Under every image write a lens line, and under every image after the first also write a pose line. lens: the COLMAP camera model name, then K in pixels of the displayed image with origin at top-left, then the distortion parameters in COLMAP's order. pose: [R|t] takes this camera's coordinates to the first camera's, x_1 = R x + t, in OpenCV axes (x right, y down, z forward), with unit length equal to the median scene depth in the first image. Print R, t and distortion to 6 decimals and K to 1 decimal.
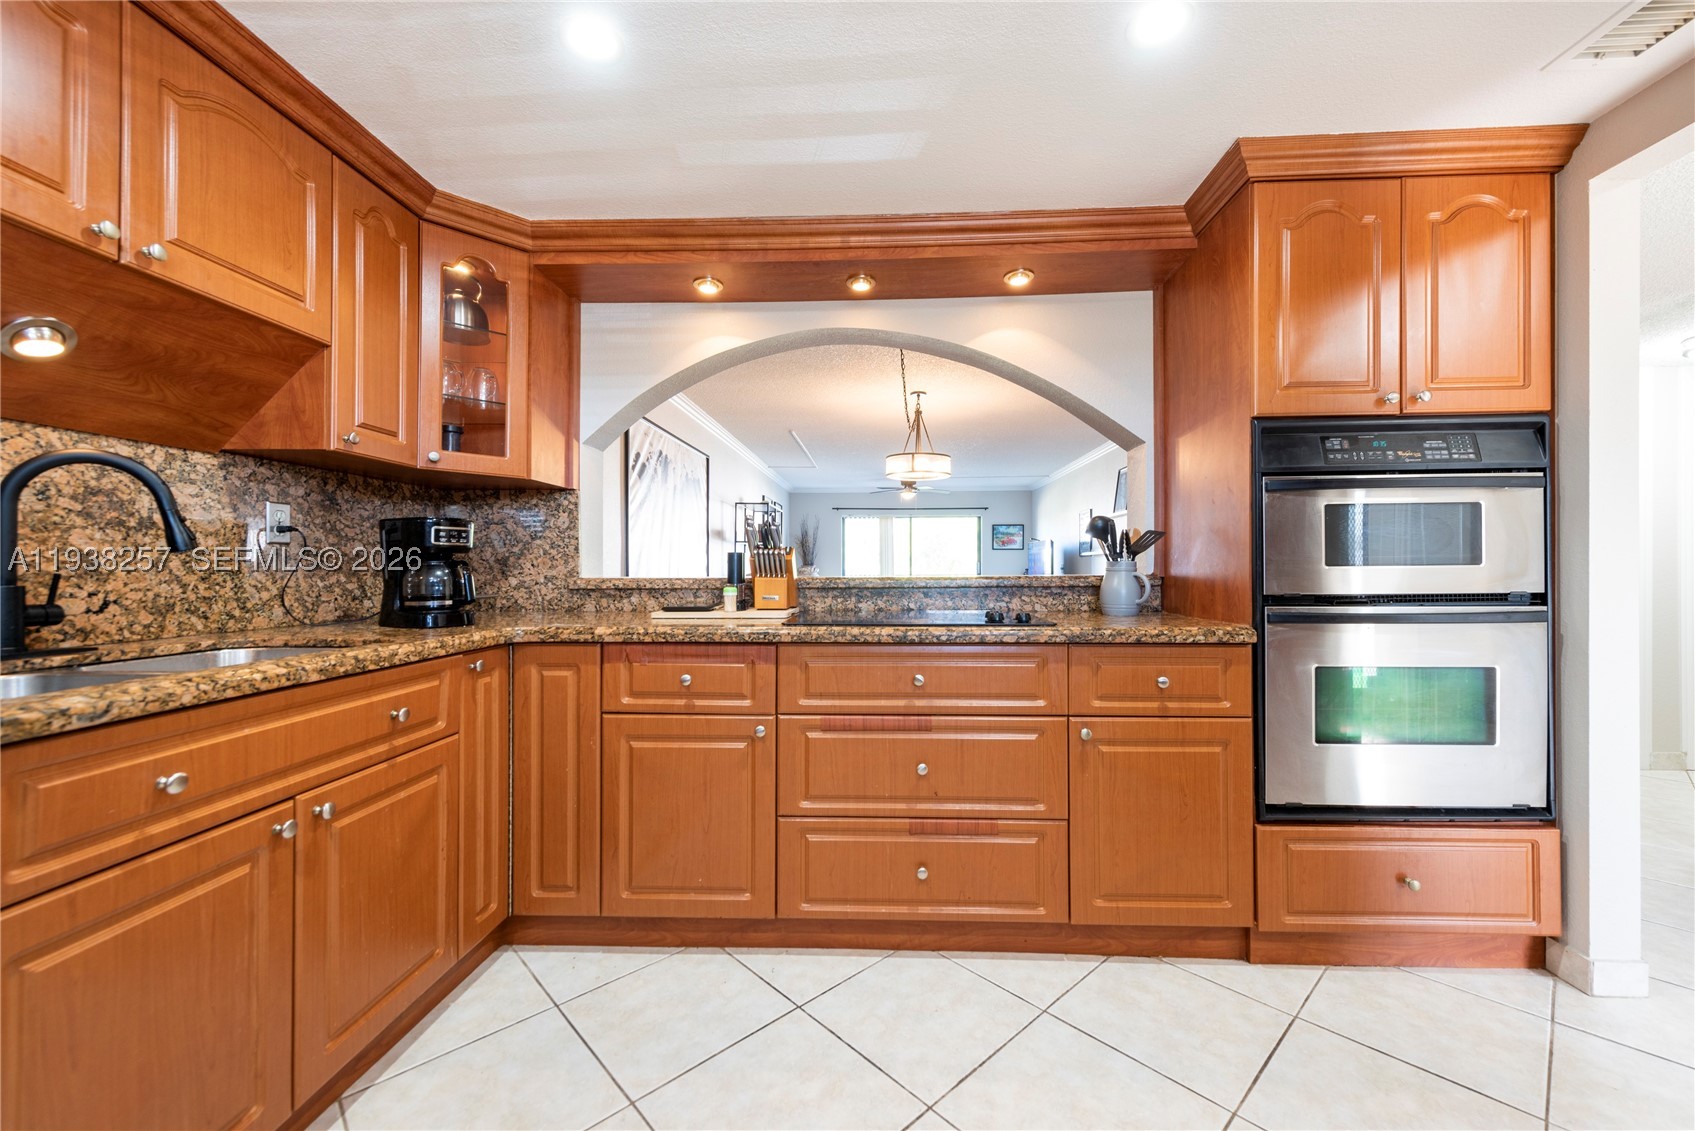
lens RADIAL K [[680.4, 0, 854.5], [0, 680.4, 566.5], [0, 0, 1]] dist [0.013545, -0.000677]
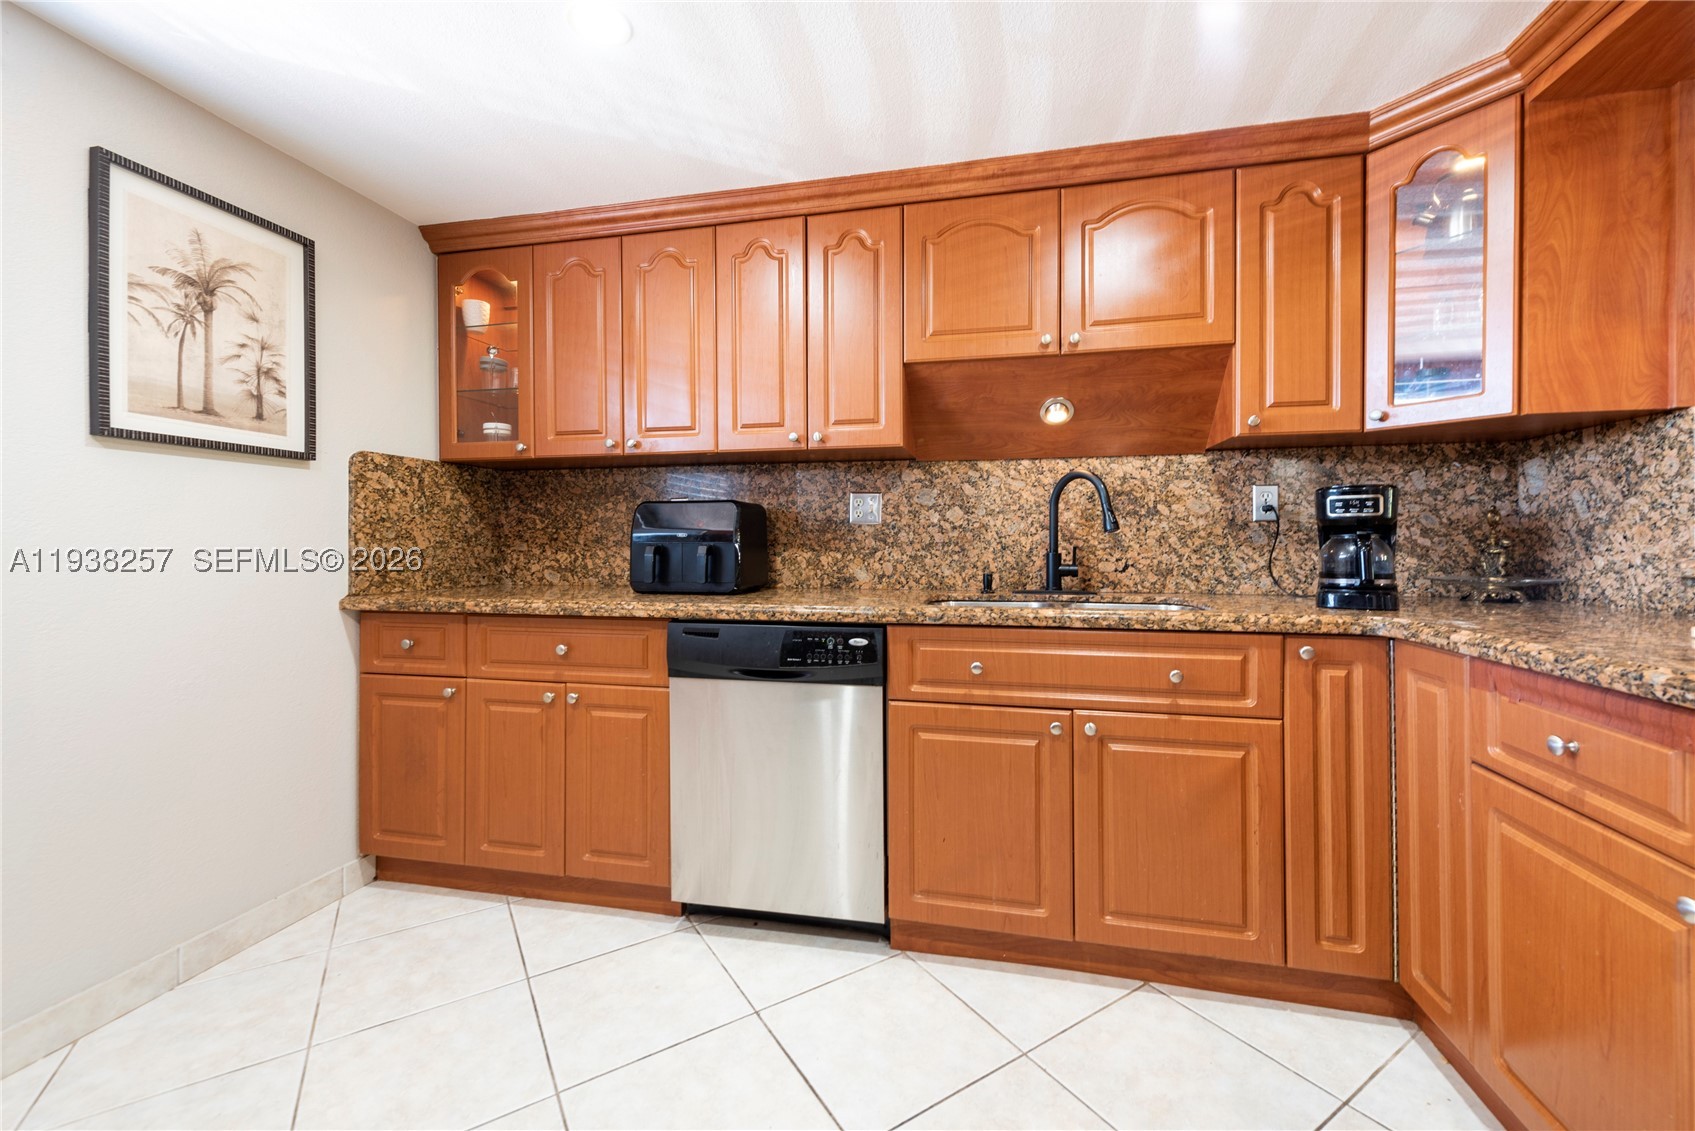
lens RADIAL K [[680.4, 0, 861.5], [0, 680.4, 541.2], [0, 0, 1]] dist [0.013545, -0.000677]
pose [[-0.172856, -0.003703, -0.984940, 0.409363], [0.003452, 0.999985, -0.004365, 0.002611], [0.984941, -0.004155, -0.172841, 0.562227]]
